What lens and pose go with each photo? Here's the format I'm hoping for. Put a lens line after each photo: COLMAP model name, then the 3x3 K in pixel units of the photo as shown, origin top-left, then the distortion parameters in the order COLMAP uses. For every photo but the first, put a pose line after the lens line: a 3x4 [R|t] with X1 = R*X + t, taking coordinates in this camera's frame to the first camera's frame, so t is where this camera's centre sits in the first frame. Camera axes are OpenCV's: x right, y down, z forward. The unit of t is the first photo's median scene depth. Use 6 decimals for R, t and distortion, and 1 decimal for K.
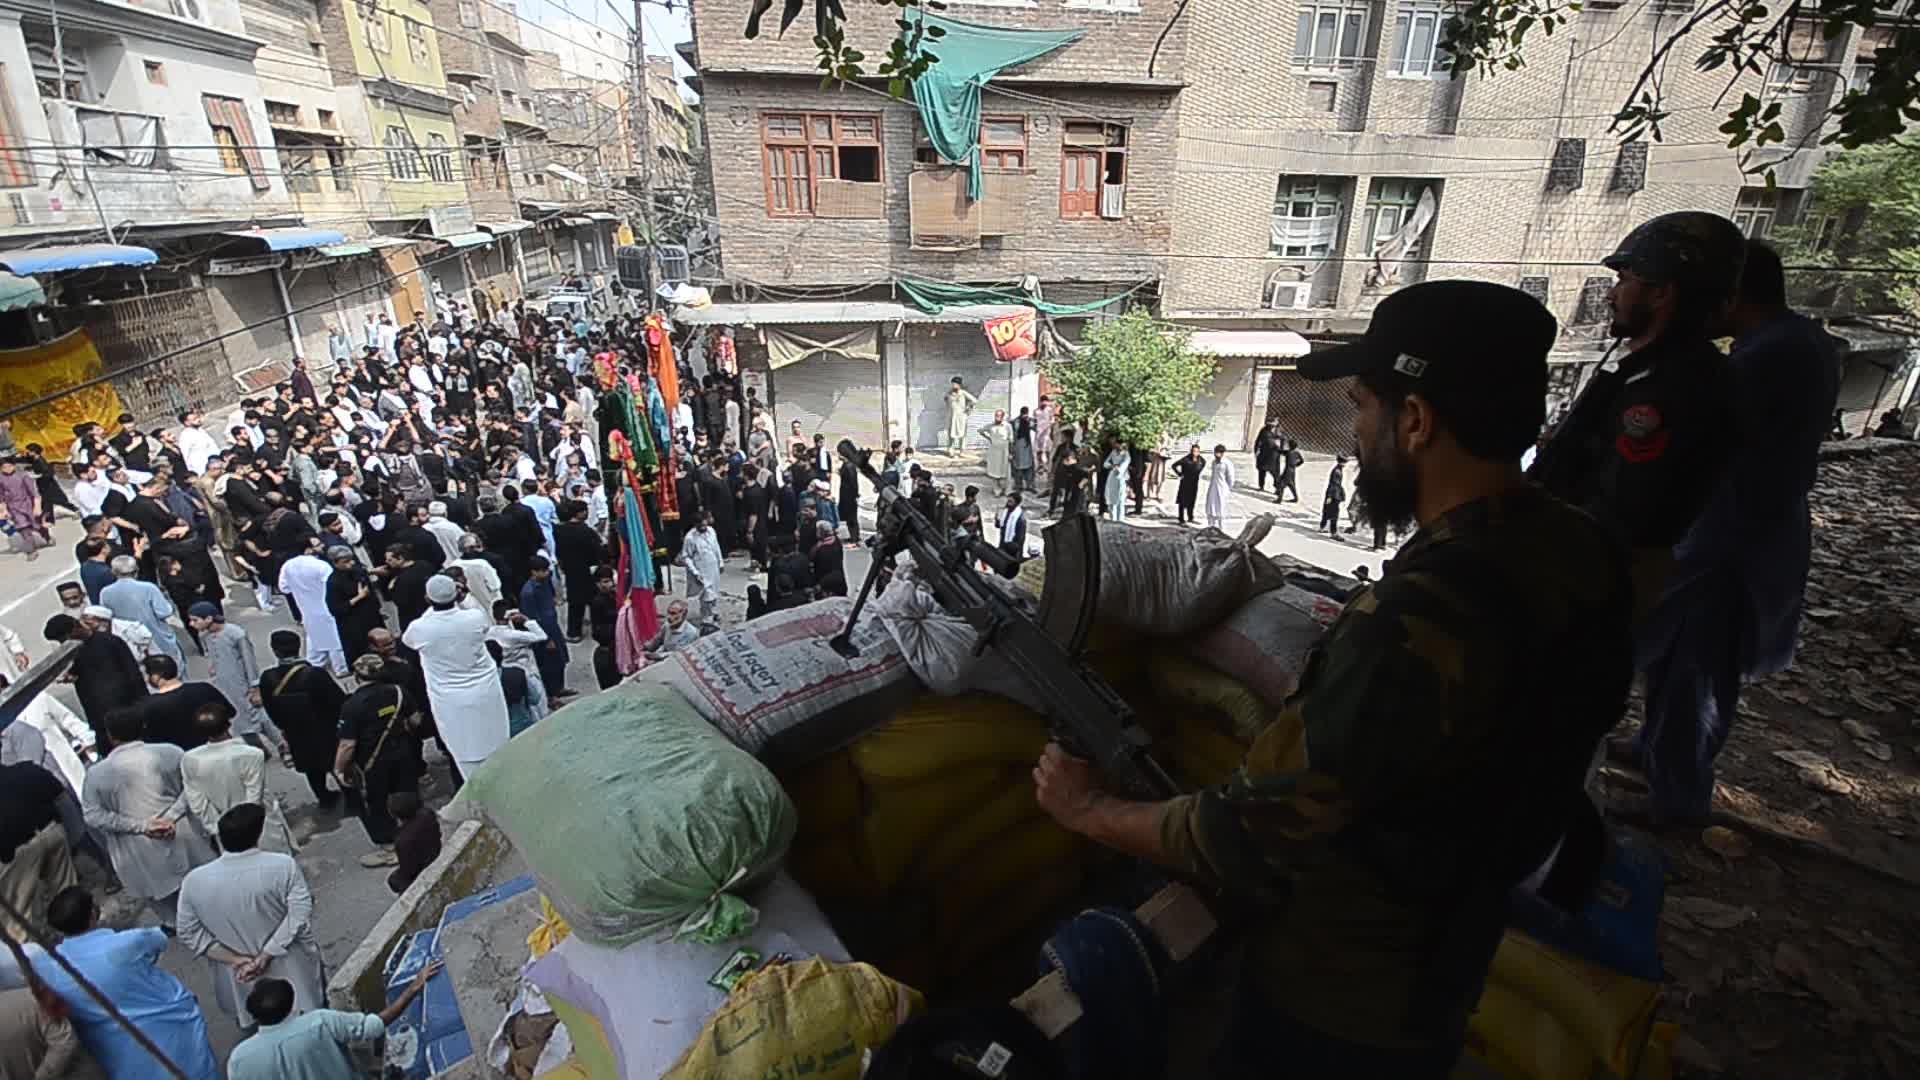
lens RADIAL K [[904.2, 0, 958.8], [0, 904.2, 543.7], [0, 0, 1]] dist [-0.003245, -0.000753]
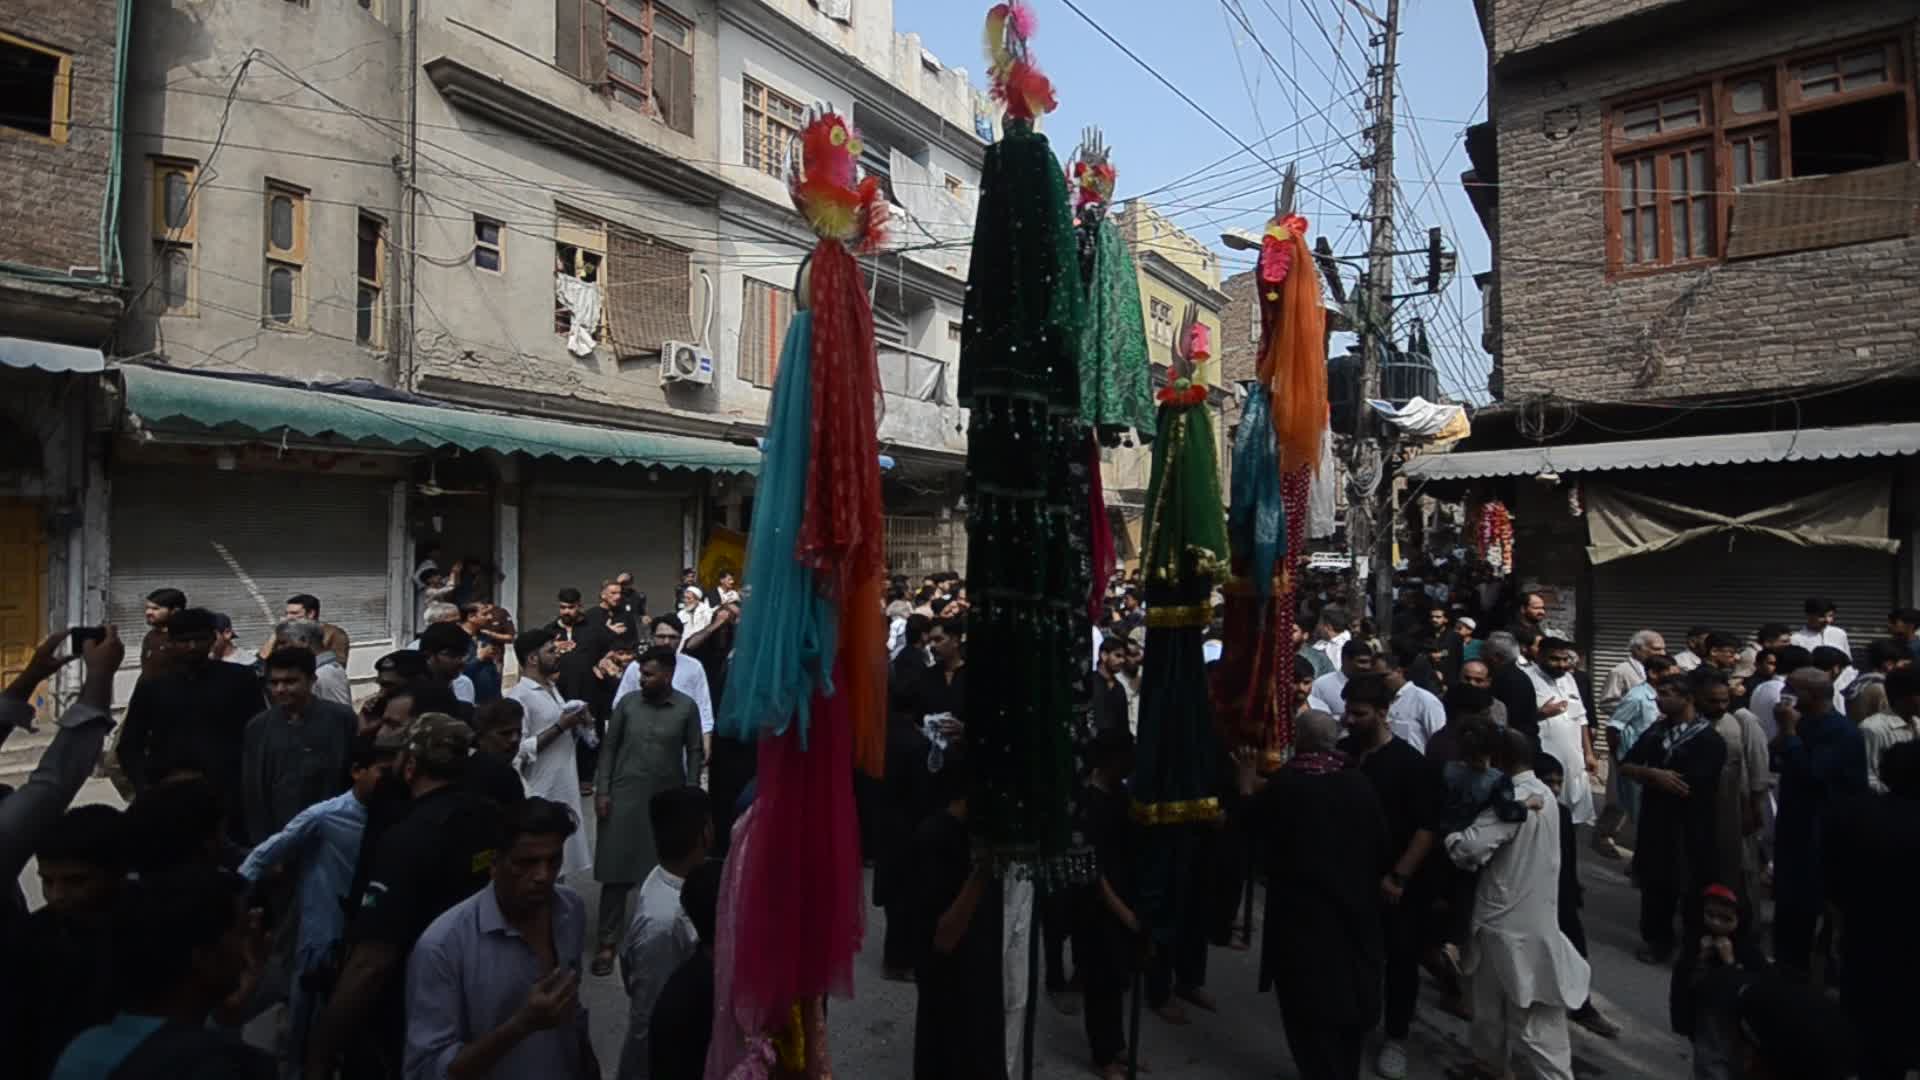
lens RADIAL K [[904.2, 0, 966.2], [0, 904.2, 539.1], [0, 0, 1]] dist [-0.003245, -0.000753]
pose [[0.707347, -0.001703, -0.706865, -0.098780], [-0.261931, 0.928177, -0.264346, 0.018438], [0.656546, 0.372134, 0.656097, 0.439757]]
